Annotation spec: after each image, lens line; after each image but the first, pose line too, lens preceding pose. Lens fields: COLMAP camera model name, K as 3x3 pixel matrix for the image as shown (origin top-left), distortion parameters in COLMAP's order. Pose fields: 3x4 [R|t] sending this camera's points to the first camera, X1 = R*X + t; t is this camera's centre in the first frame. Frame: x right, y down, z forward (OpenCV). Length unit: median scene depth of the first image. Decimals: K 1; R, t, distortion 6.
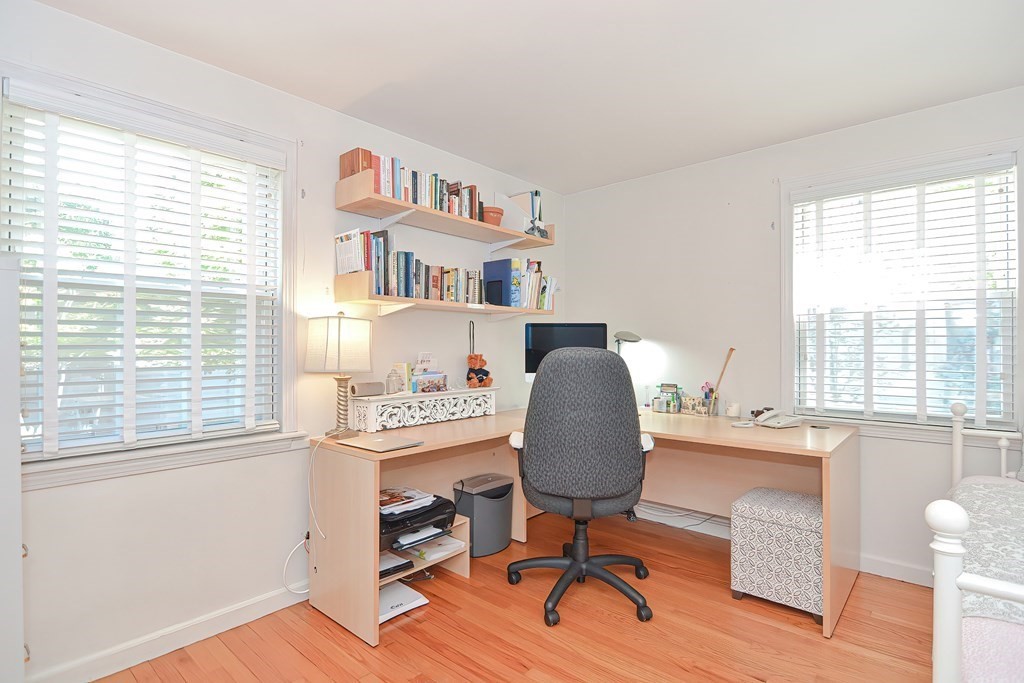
lens RADIAL K [[516.8, 0, 509.3], [0, 516.8, 340.5], [0, 0, 1]] dist [-0.004281, -0.001213]
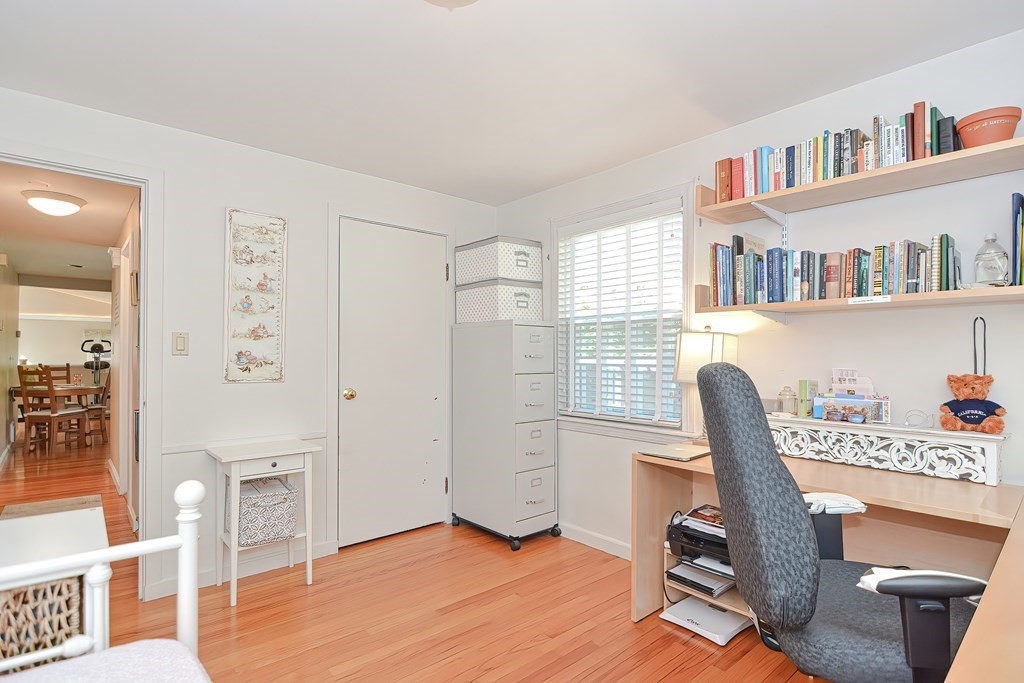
lens RADIAL K [[516.8, 0, 509.7], [0, 516.8, 349.3], [0, 0, 1]] dist [-0.004281, -0.001213]
pose [[-0.132803, -0.014219, -0.991040, 0.657892], [0.002472, 0.999889, -0.014677, 0.005555], [0.991139, -0.004399, -0.132753, 0.636424]]
